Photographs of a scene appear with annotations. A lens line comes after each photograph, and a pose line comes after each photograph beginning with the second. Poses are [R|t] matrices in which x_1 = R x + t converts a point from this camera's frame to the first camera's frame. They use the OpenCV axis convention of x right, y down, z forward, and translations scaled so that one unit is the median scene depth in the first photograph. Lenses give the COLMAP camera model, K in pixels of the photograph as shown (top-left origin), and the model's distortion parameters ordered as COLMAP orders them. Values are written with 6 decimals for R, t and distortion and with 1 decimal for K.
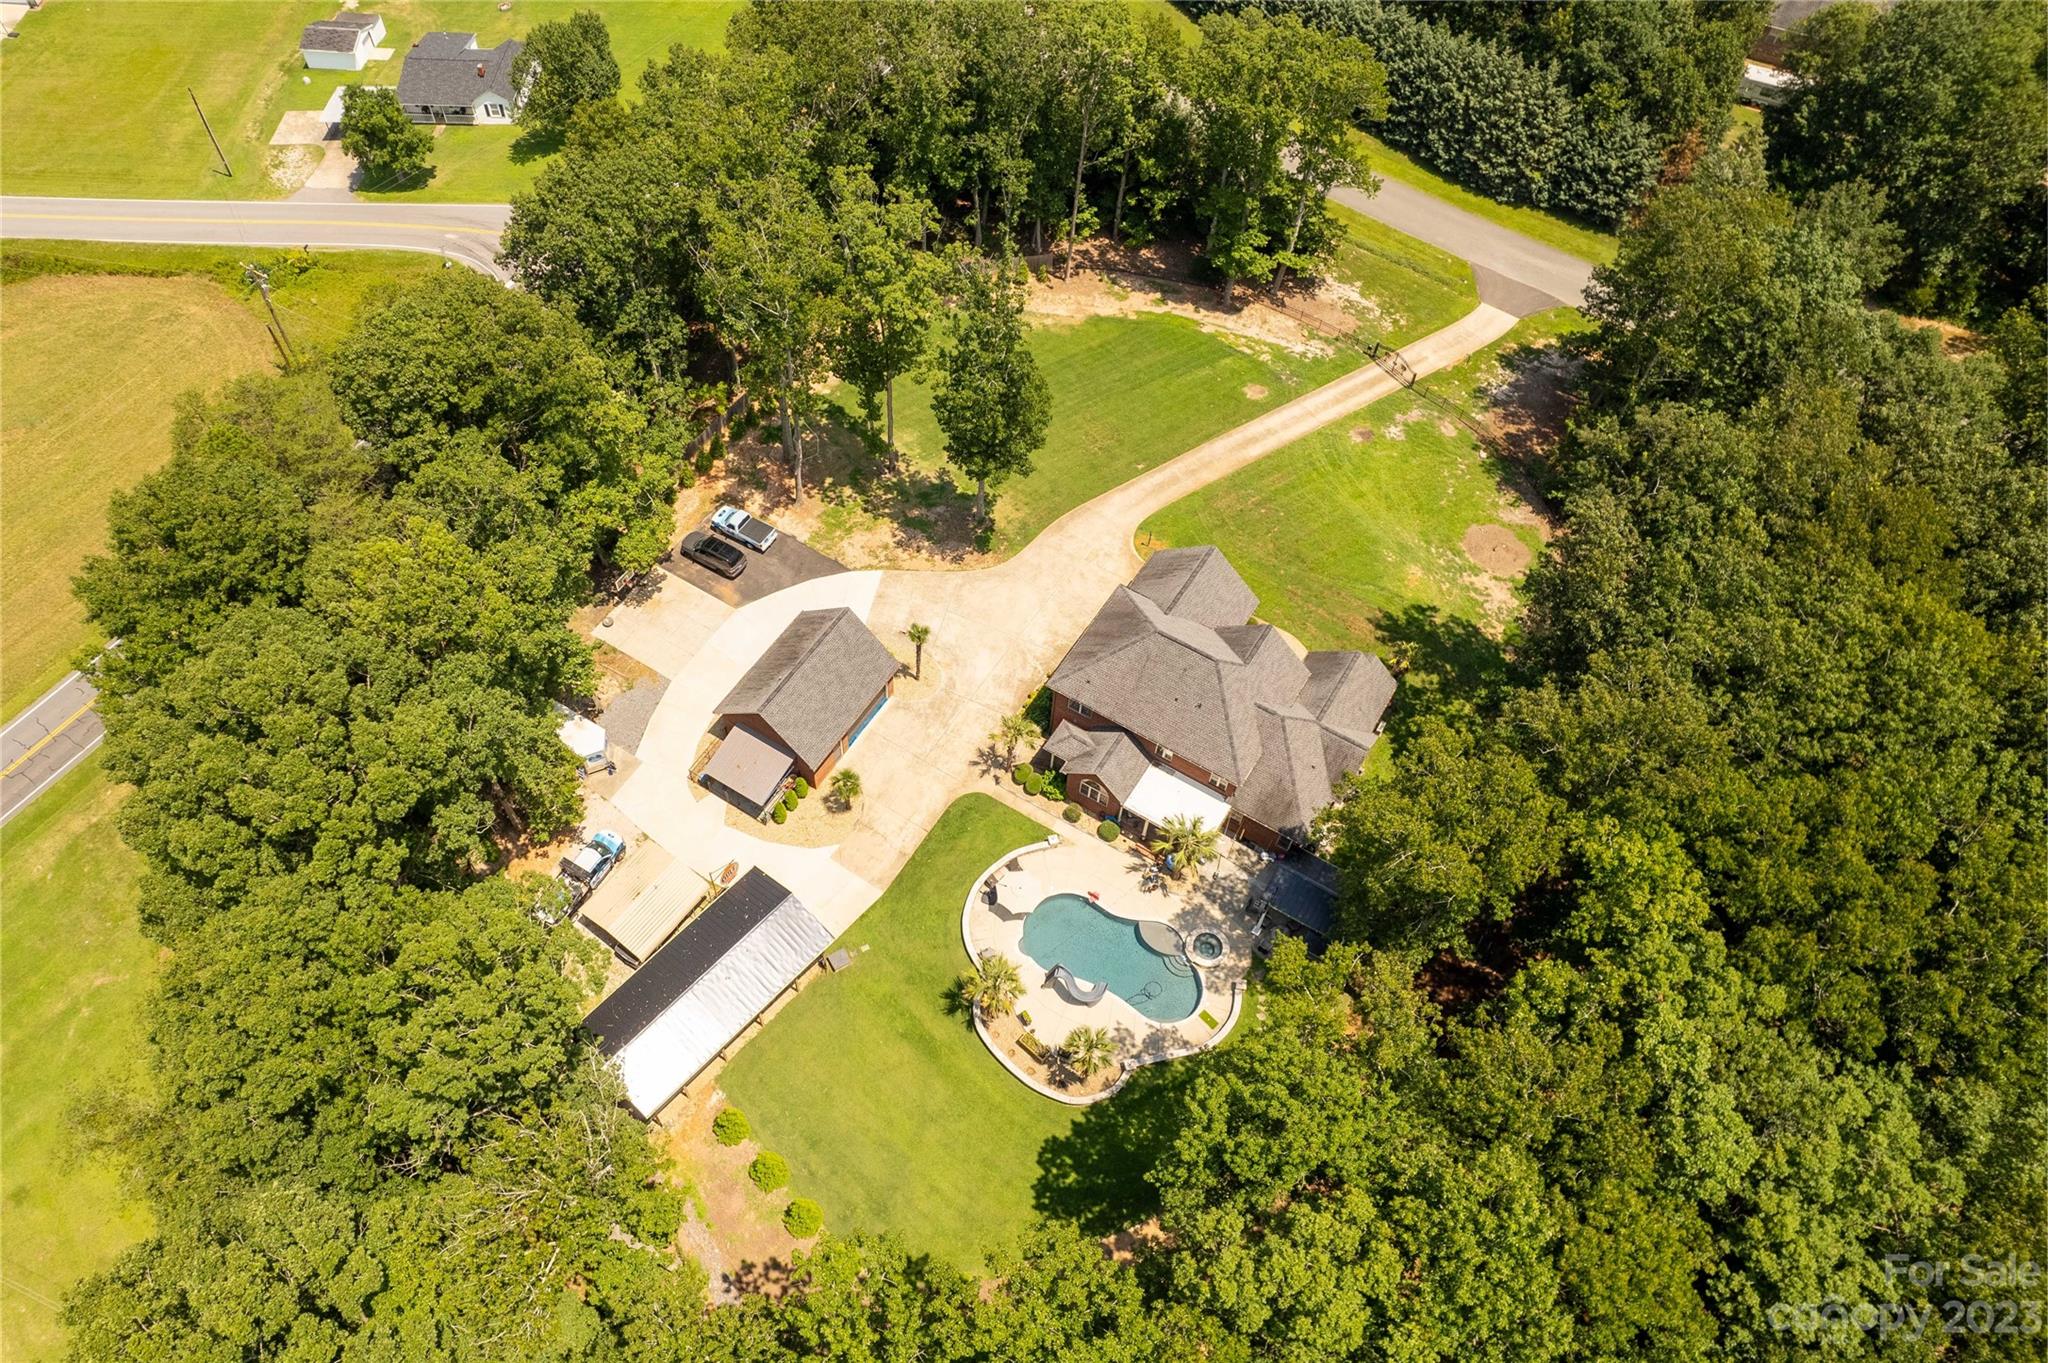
lens RADIAL K [[1469.3, 0, 938.5], [0, 1469.3, 678.4], [0, 0, 1]] dist [-0.044566, -0.000674]
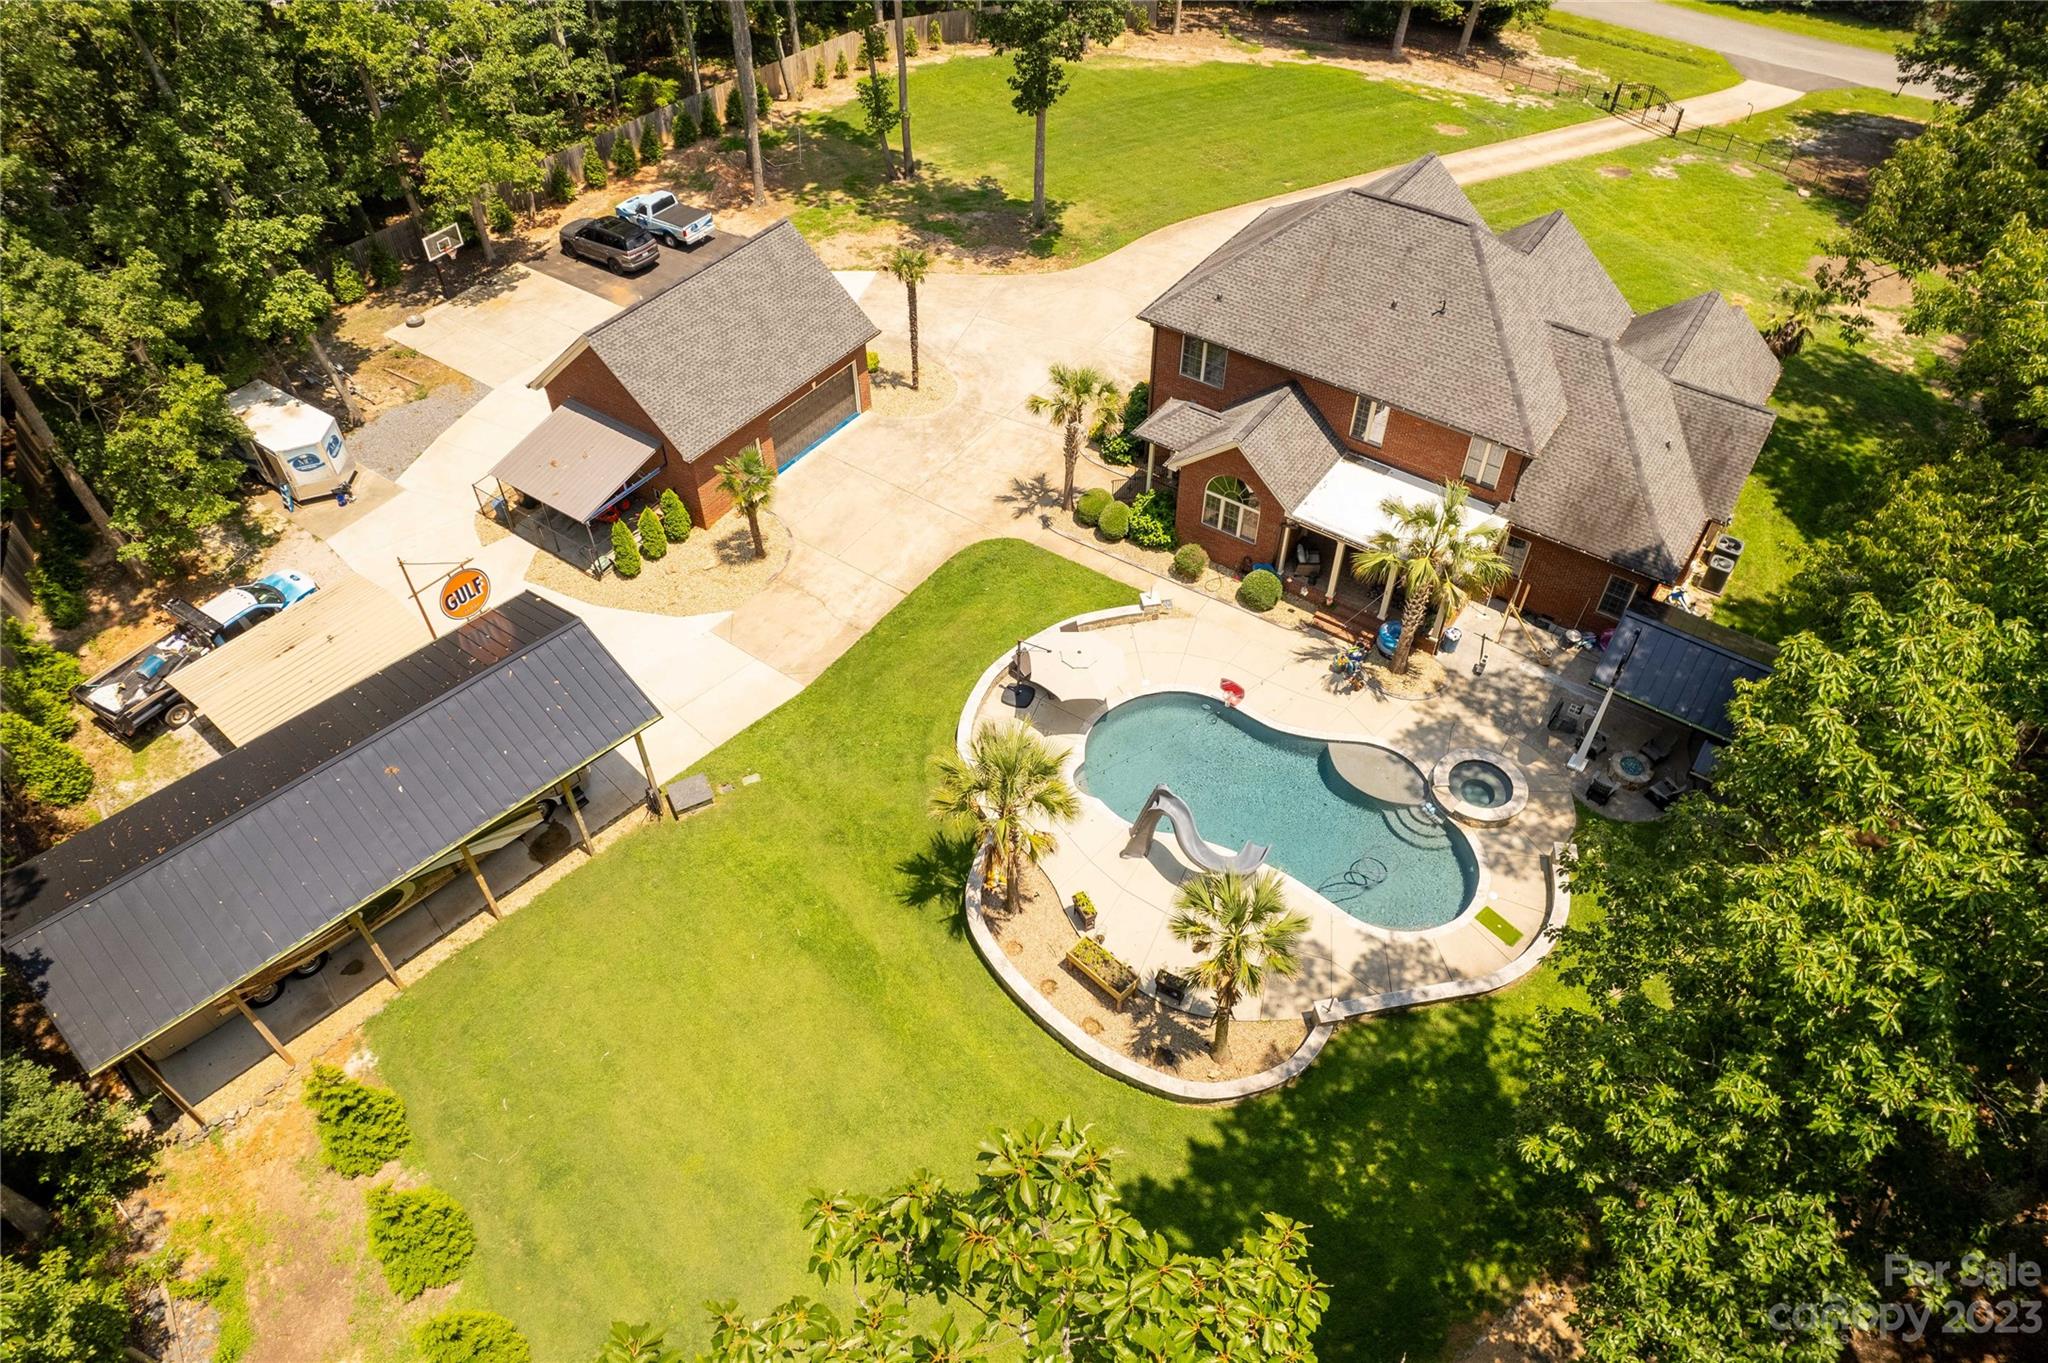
lens RADIAL K [[1334.9, 0, 1028.5], [0, 1334.9, 673.3], [0, 0, 1]] dist [-0.077406, 0.073086]
pose [[0.999574, 0.018420, -0.022635, 0.046701], [-0.022149, 0.983890, -0.177400, 0.214882], [0.019002, 0.177826, 0.983878, 0.548750]]
